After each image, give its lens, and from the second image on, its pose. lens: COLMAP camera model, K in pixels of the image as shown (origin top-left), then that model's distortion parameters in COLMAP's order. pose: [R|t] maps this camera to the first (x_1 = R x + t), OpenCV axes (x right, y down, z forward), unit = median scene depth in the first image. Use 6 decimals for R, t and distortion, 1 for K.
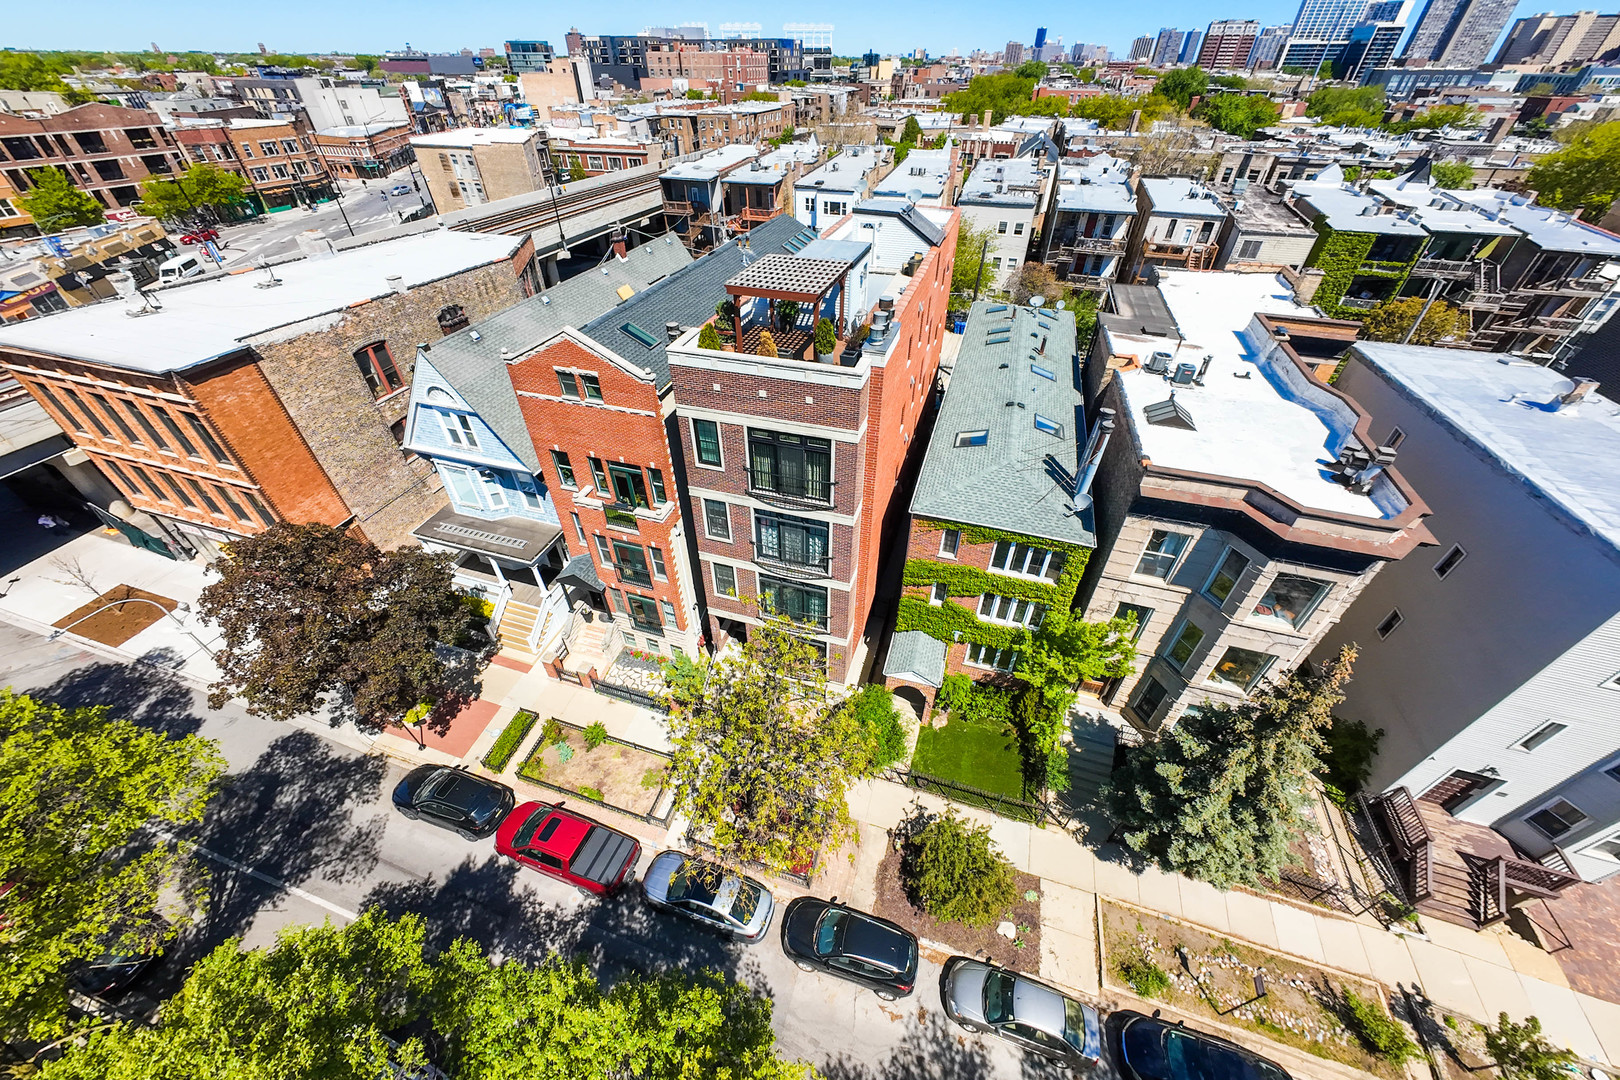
lens RADIAL K [[573.3, 0, 816.0], [0, 573.3, 536.2], [0, 0, 1]] dist [-0.006722, 0.003432]
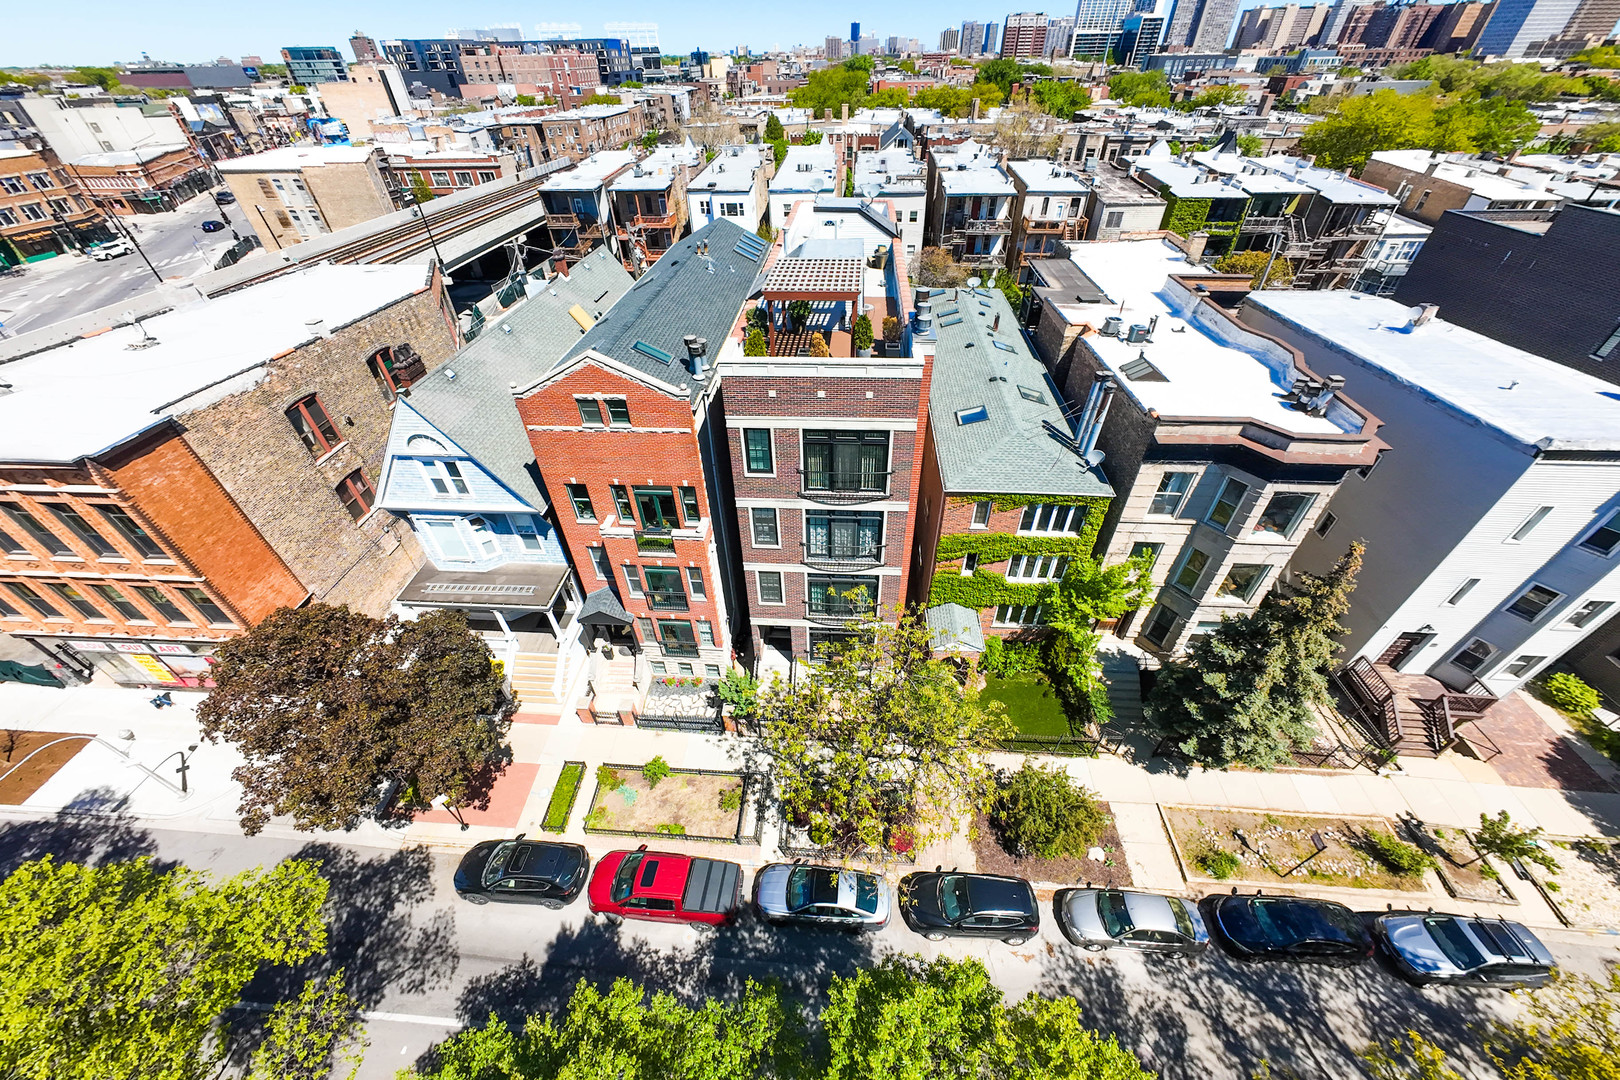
lens RADIAL K [[573.3, 0, 816.0], [0, 573.3, 536.2], [0, 0, 1]] dist [-0.006722, 0.003432]
pose [[0.973163, -0.163060, 0.162375, -0.214134], [0.162638, 0.986556, 0.015979, -0.013113], [-0.162798, 0.010858, 0.986600, 0.001765]]
